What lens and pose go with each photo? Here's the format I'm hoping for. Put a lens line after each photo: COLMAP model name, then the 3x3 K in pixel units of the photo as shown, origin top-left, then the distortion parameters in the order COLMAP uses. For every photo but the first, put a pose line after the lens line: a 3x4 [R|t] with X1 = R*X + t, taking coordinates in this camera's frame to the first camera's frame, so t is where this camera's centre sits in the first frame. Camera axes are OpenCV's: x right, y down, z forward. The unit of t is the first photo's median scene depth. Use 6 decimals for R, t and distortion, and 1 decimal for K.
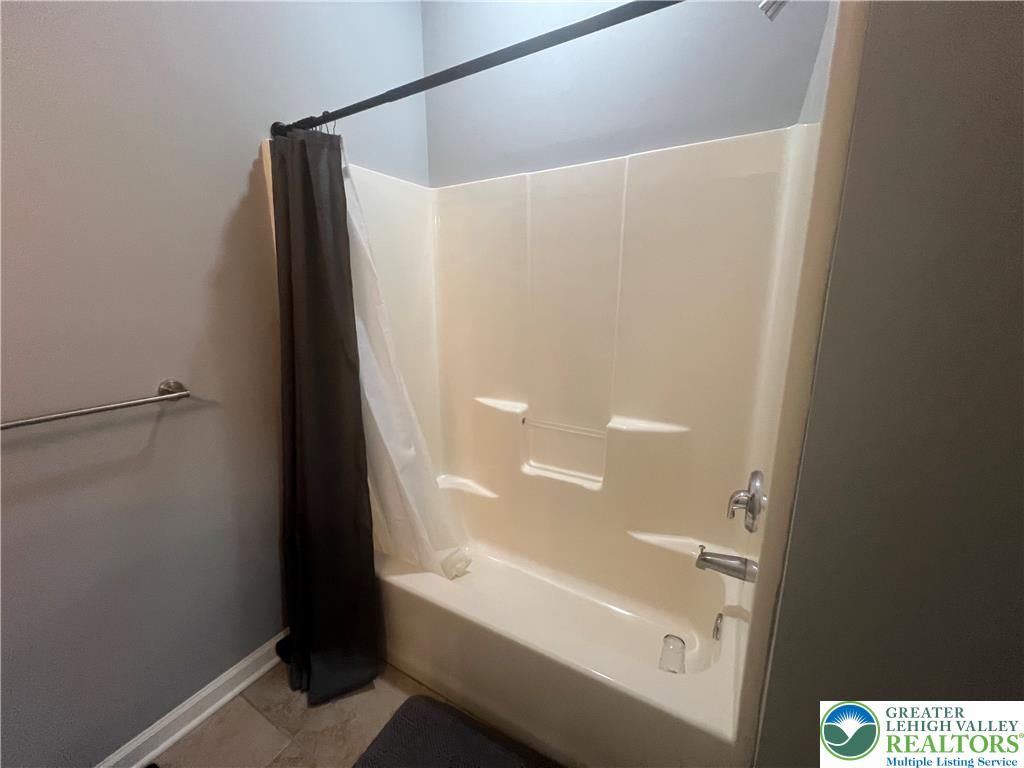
lens RADIAL K [[409.3, 0, 515.2], [0, 409.3, 382.6], [0, 0, 1]] dist [-0.002787, 0.000279]
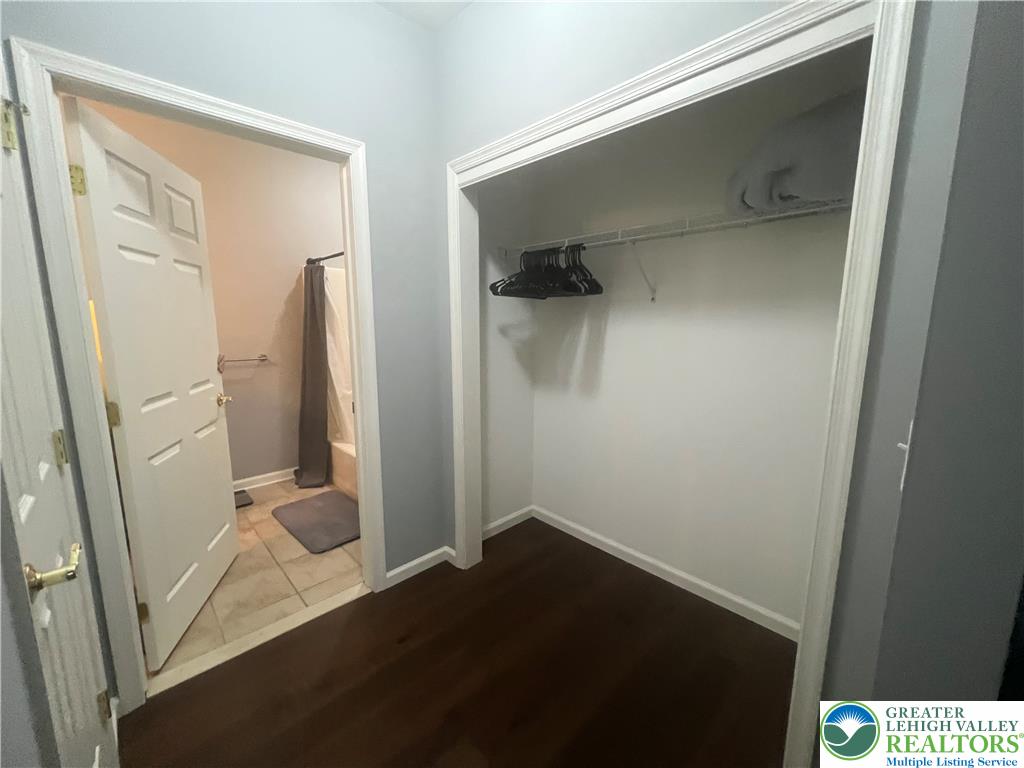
lens RADIAL K [[409.3, 0, 508.2], [0, 409.3, 383.1], [0, 0, 1]] dist [-0.002787, 0.000279]
pose [[0.956078, 0.061153, -0.286663, 1.415091], [-0.076876, 0.996073, -0.043907, 0.166726], [0.282853, 0.064016, 0.957025, -1.075511]]
